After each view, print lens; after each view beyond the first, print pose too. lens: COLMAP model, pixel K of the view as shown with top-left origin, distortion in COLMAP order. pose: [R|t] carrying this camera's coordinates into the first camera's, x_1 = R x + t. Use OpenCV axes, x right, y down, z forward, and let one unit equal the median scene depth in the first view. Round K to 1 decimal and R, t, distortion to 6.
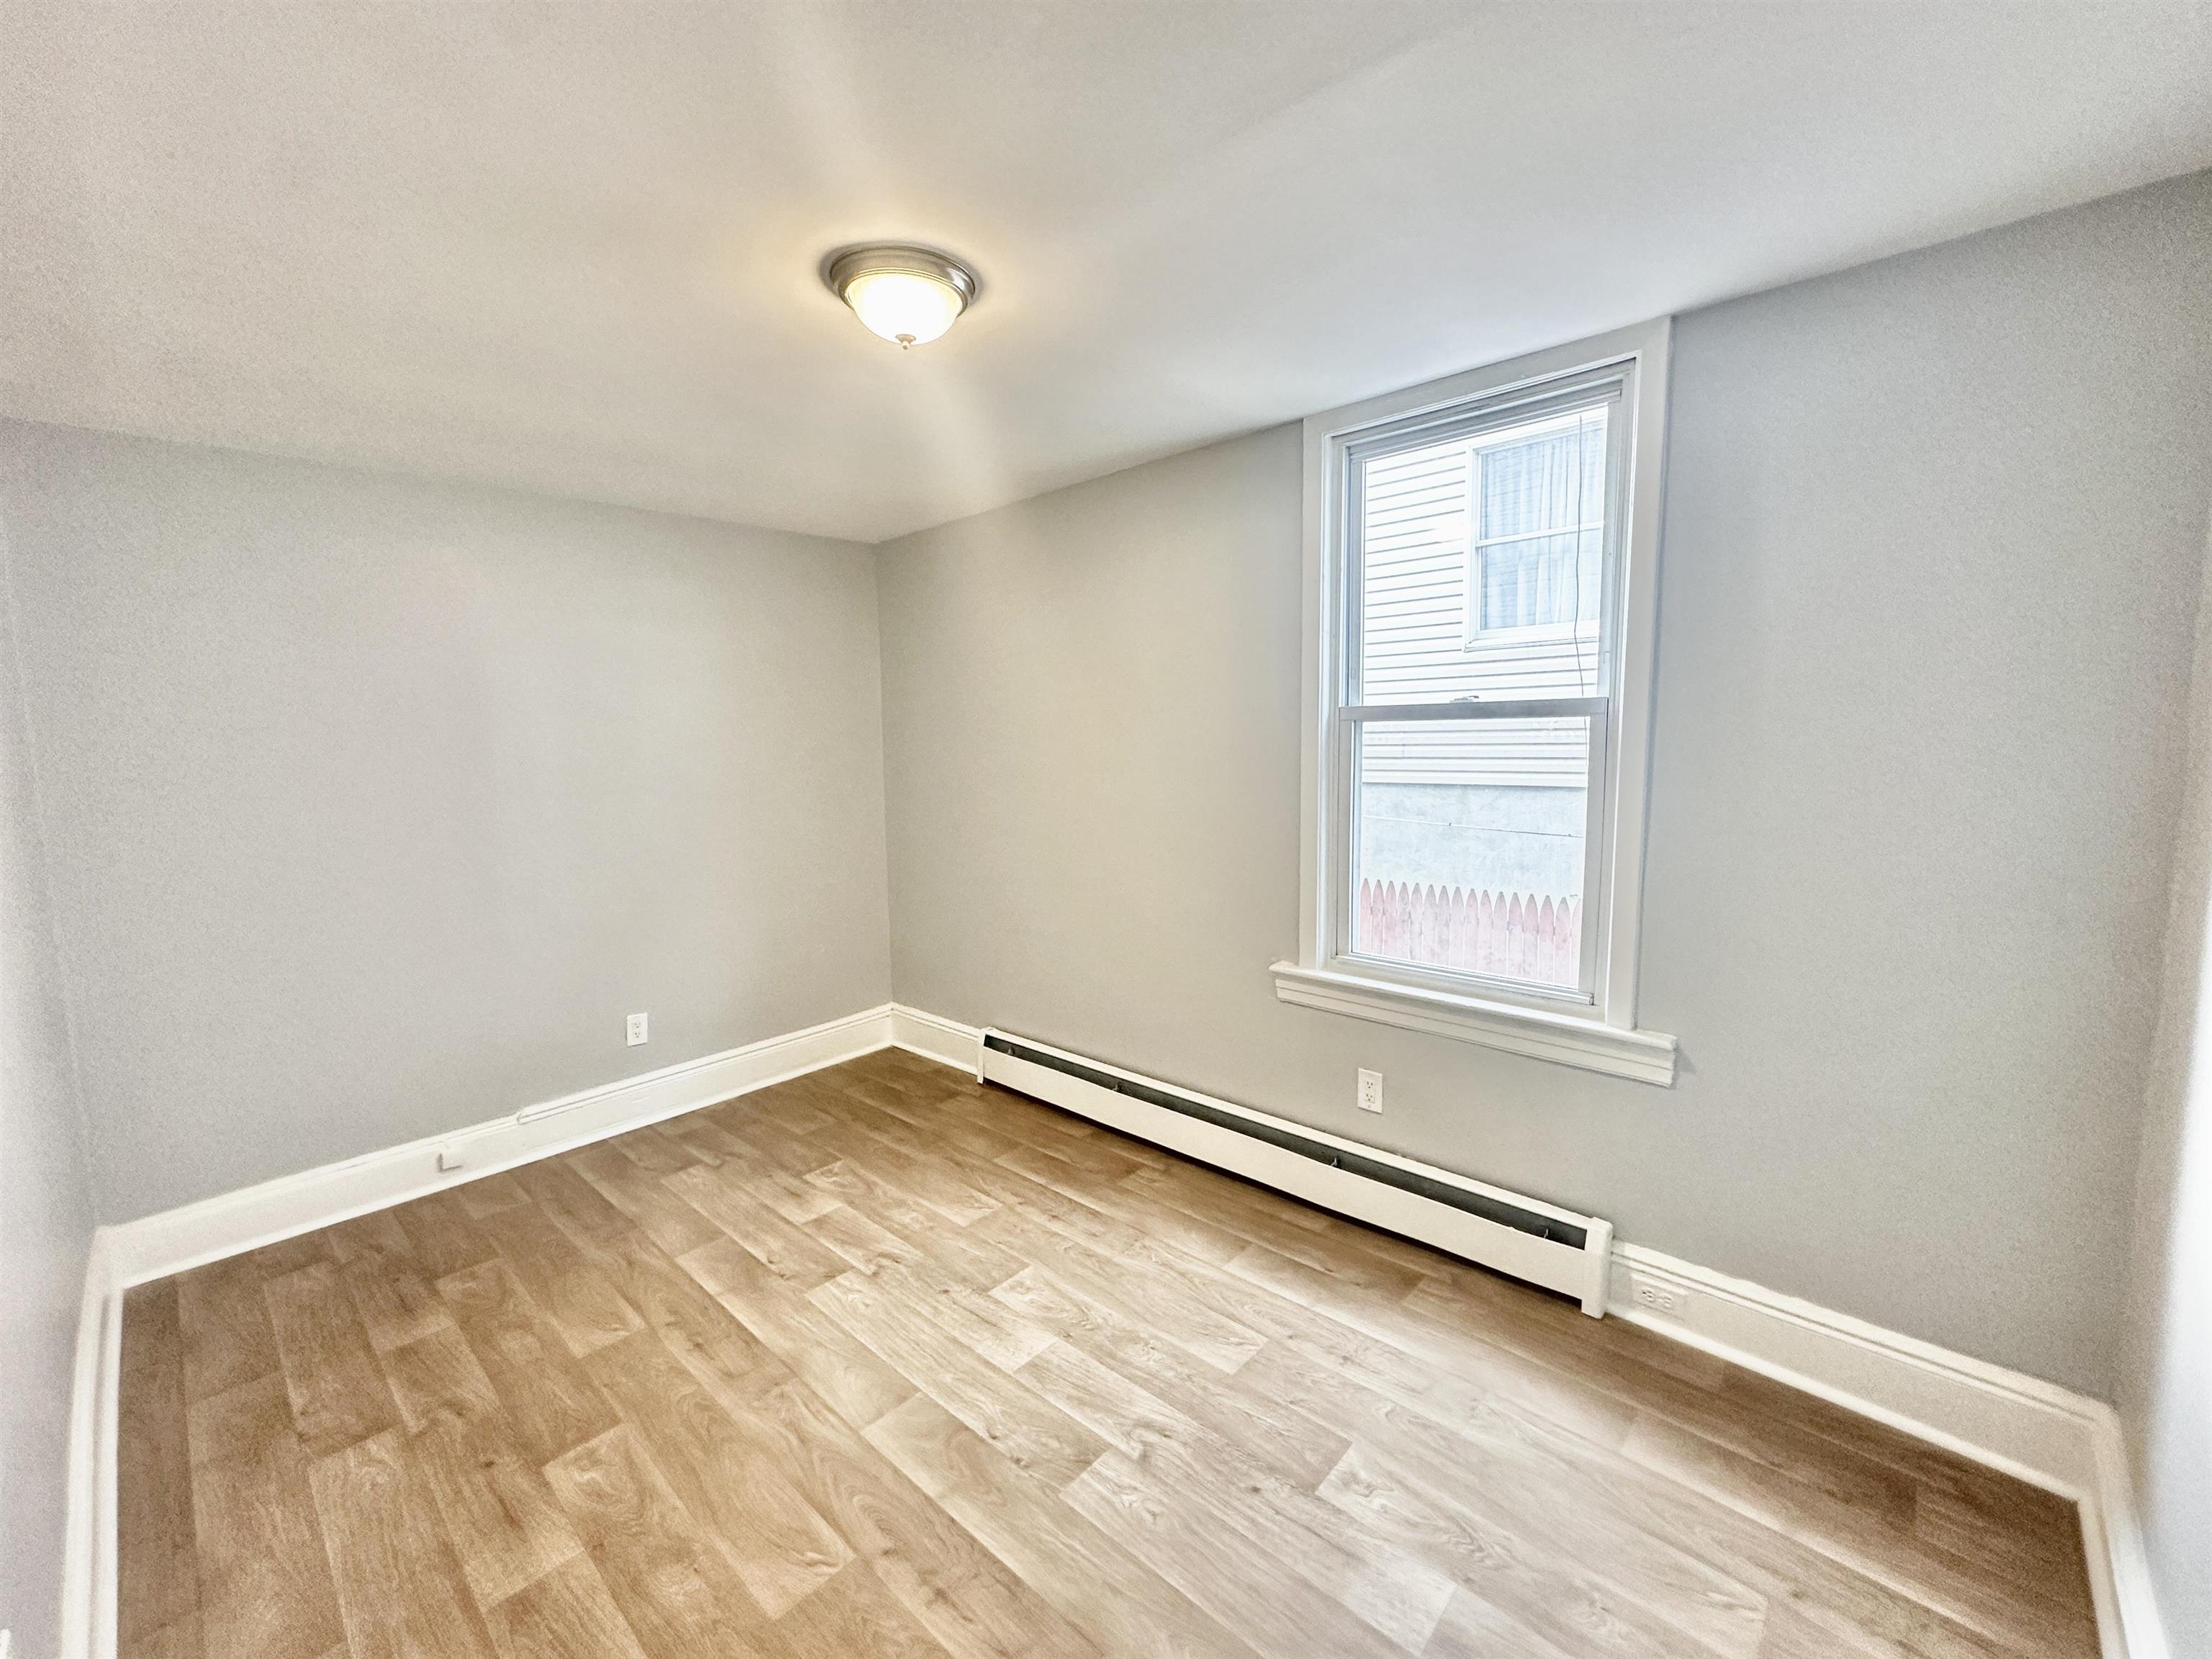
lens RADIAL K [[883.3, 0, 1123.4], [0, 883.3, 849.5], [0, 0, 1]] dist [-0.003259, -0.000036]
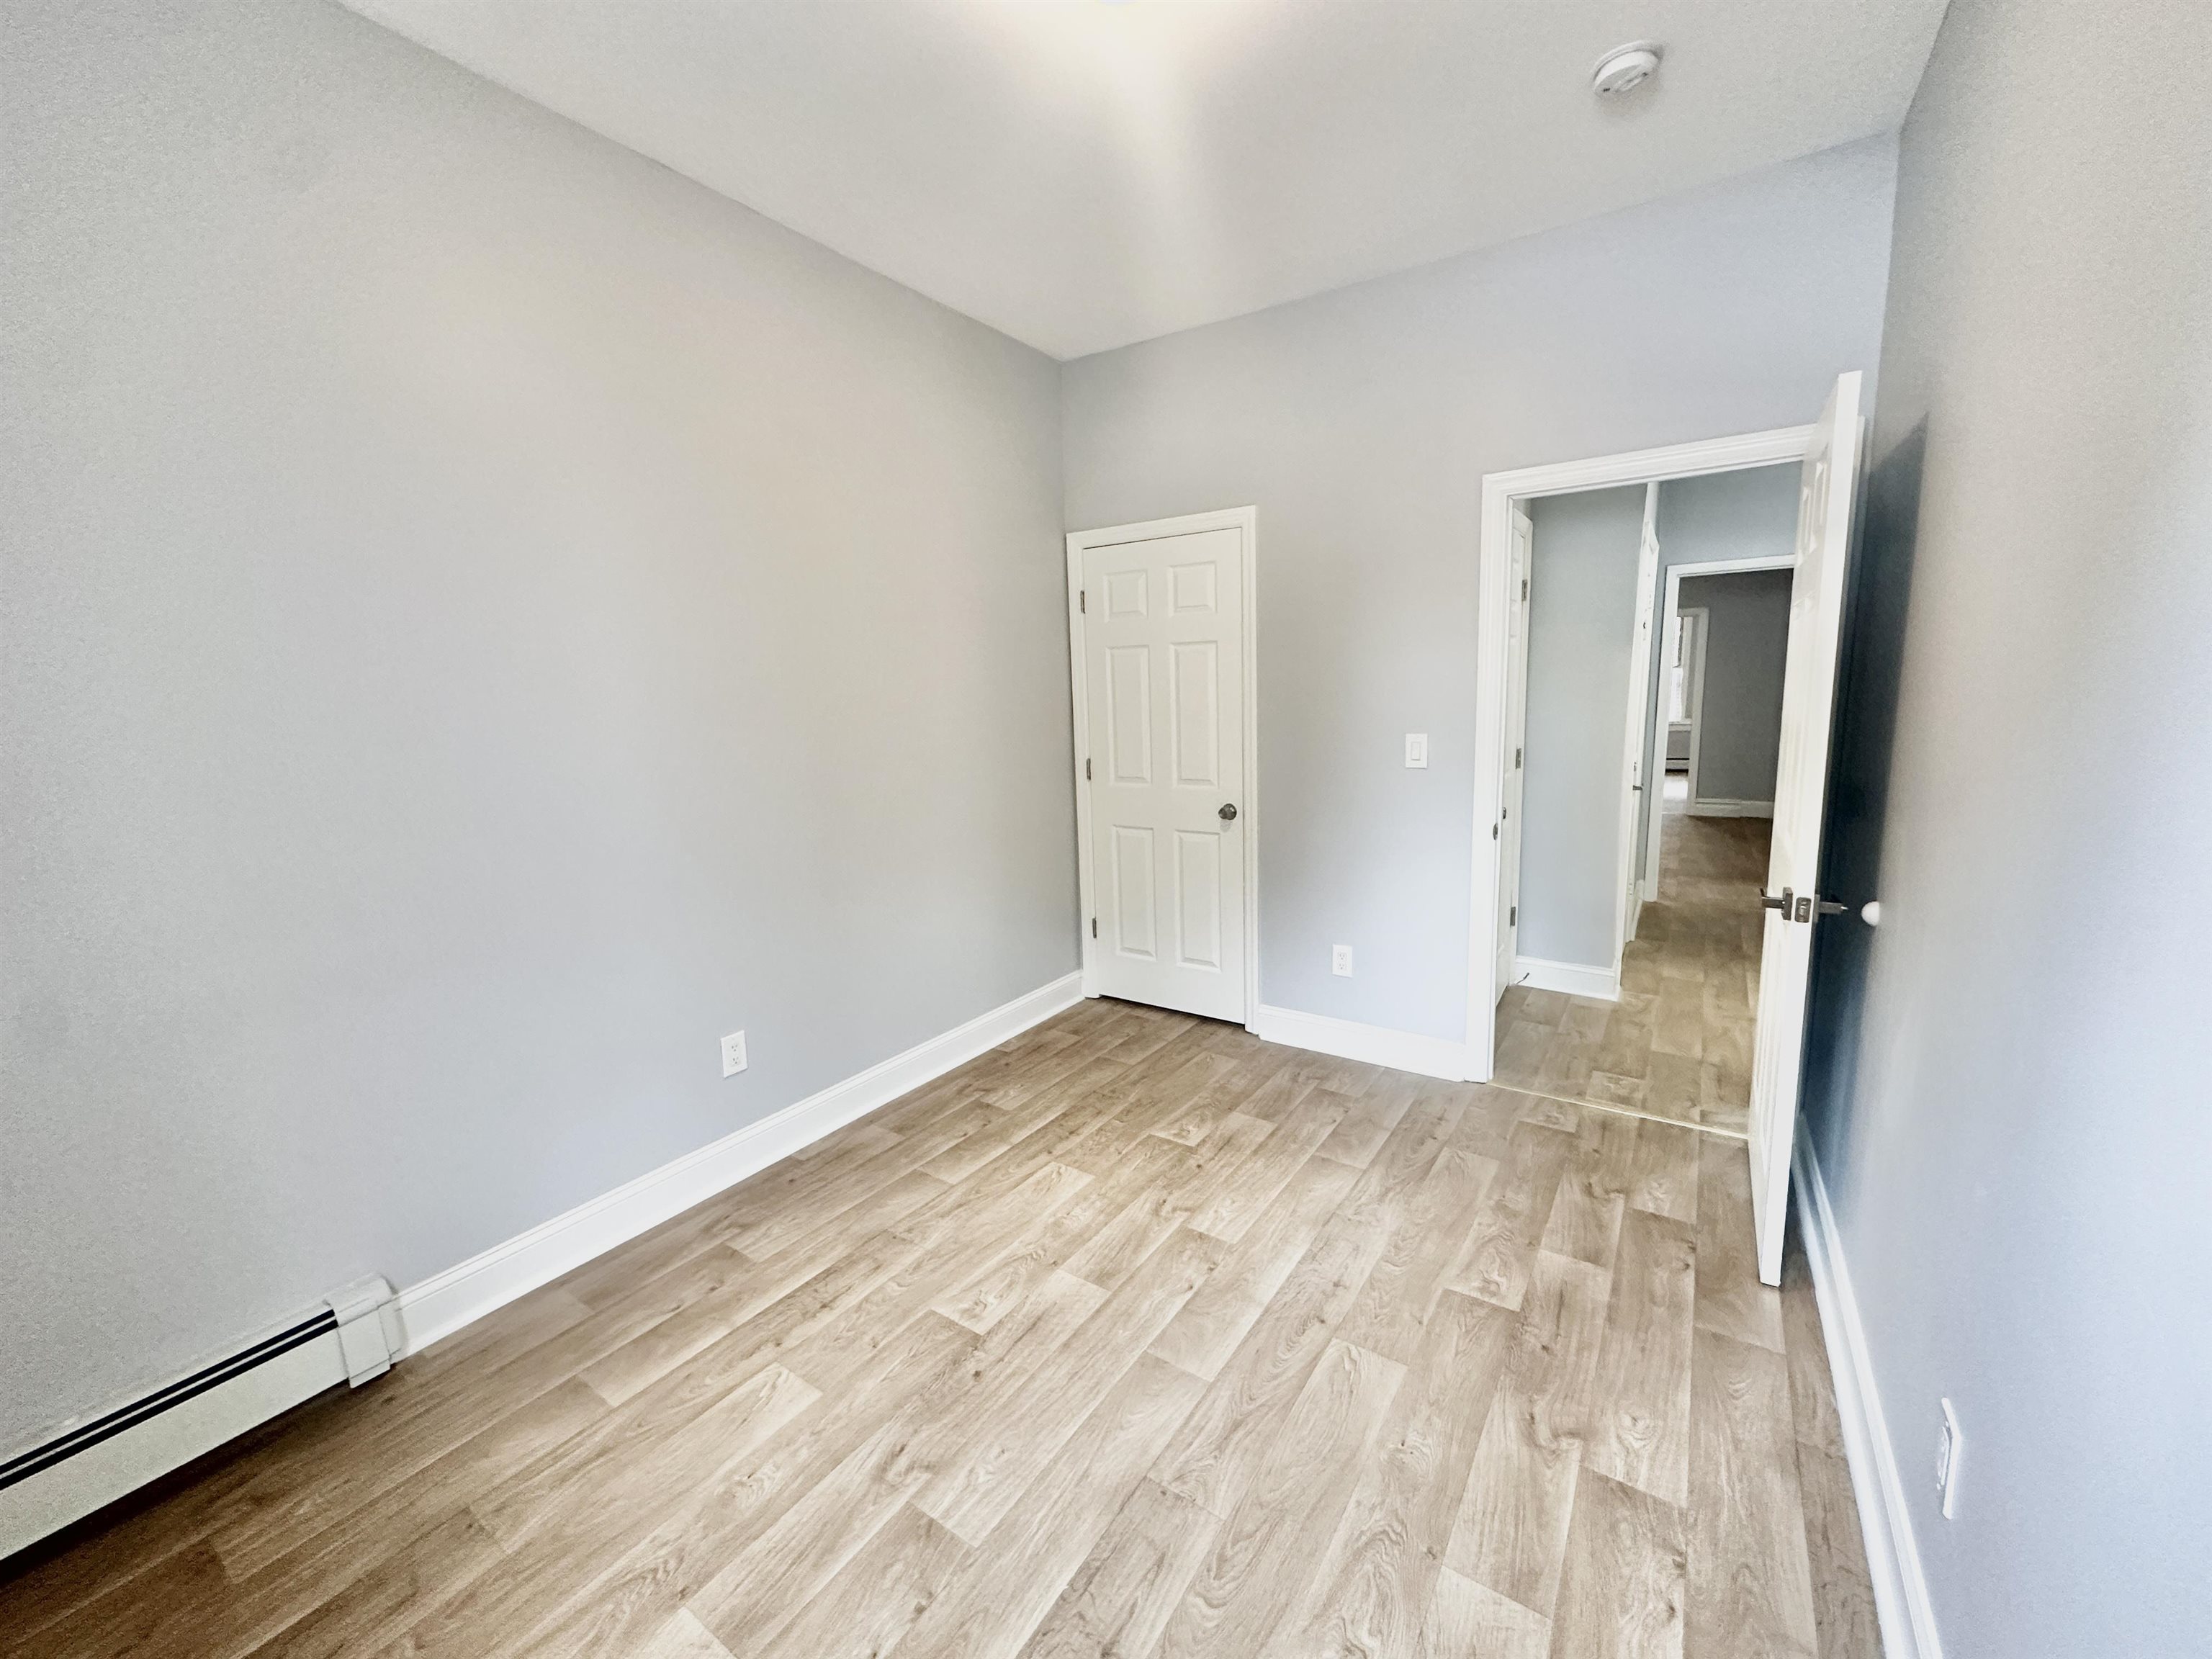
lens RADIAL K [[883.3, 0, 1101.0], [0, 883.3, 800.0], [0, 0, 1]] dist [-0.003259, -0.000036]
pose [[-0.123947, -0.086738, 0.988491, -1.109880], [0.155124, 0.982231, 0.105640, -0.071796], [-0.980089, 0.166432, -0.108290, 1.057990]]
